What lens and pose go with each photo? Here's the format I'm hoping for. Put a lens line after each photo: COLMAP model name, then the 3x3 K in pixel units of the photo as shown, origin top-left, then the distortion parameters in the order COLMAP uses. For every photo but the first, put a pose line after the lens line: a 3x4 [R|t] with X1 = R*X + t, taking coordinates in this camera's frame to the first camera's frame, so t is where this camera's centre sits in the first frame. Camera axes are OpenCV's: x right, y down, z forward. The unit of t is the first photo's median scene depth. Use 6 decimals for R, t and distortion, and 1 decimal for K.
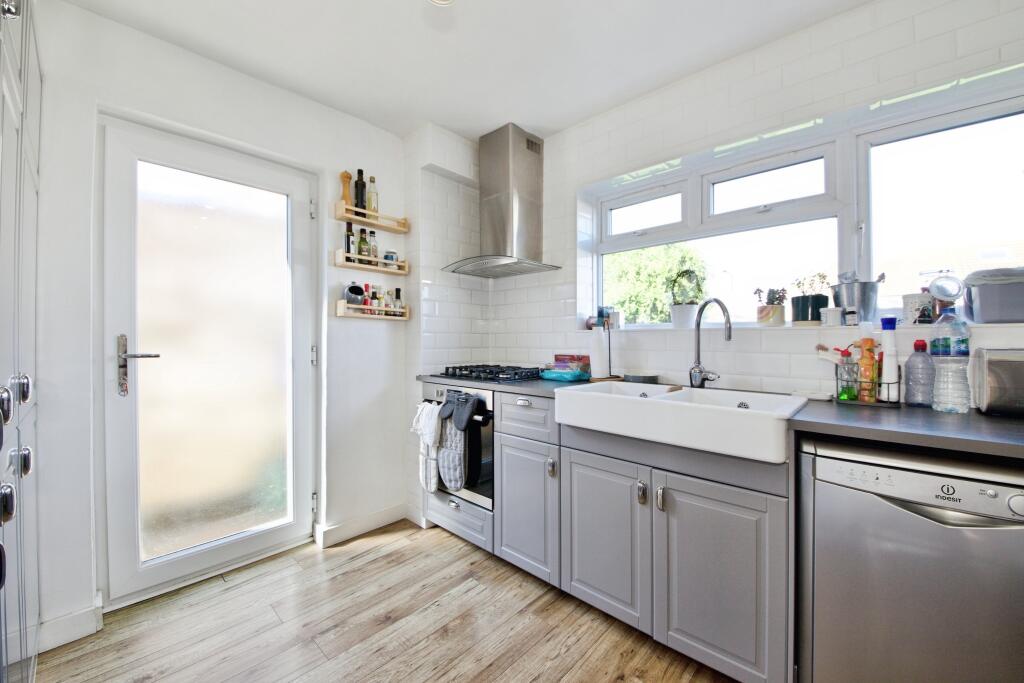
lens RADIAL K [[382.1, 0, 516.1], [0, 382.1, 336.4], [0, 0, 1]] dist [-0.000239, -0.010523]
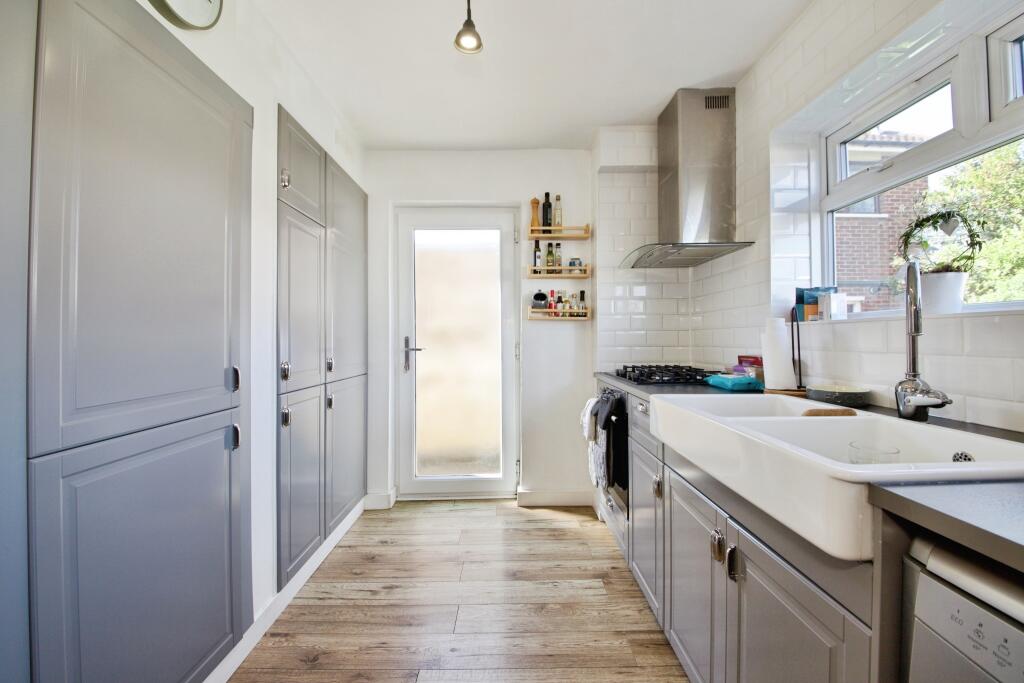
lens RADIAL K [[375.6, 0, 526.2], [0, 375.6, 335.1], [0, 0, 1]] dist [0.000877, -0.020024]
pose [[0.689902, -0.015132, -0.723744, 0.382080], [0.016240, 0.999853, -0.005425, 0.003021], [0.723720, -0.008011, 0.690047, 0.163026]]
